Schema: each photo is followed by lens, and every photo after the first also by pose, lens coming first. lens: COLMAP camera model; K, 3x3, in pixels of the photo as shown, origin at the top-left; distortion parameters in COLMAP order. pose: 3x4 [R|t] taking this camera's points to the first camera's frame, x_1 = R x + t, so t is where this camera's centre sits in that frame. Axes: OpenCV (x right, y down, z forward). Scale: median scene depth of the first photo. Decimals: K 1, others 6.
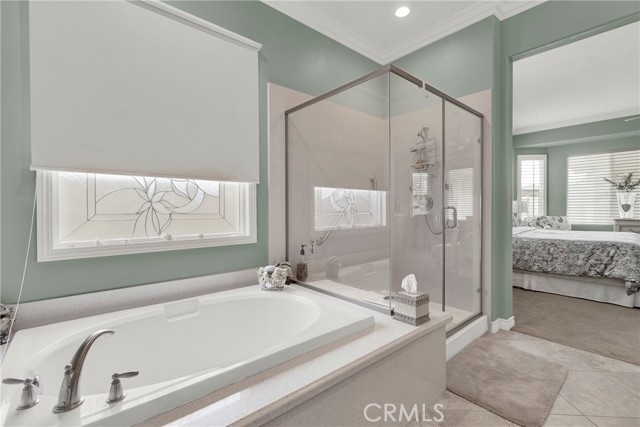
lens RADIAL K [[285.6, 0, 323.5], [0, 285.6, 211.9], [0, 0, 1]] dist [0.000885, 0.000459]
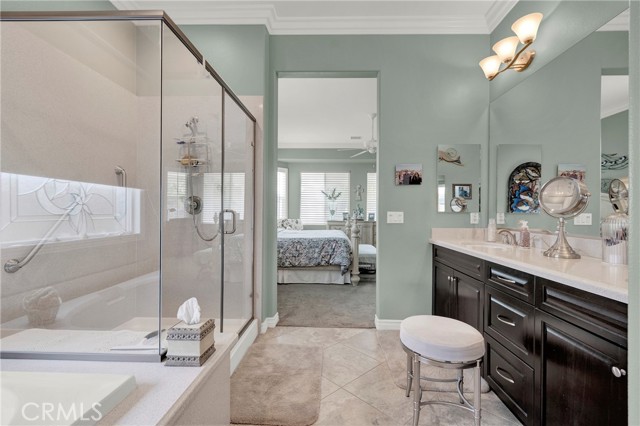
lens RADIAL K [[285.6, 0, 323.5], [0, 285.6, 211.4], [0, 0, 1]] dist [0.000885, 0.000459]
pose [[0.686166, 0.010397, 0.727371, -0.004763], [-0.000920, 0.999909, -0.013424, -0.001547], [-0.727444, 0.008542, 0.686113, 0.130491]]
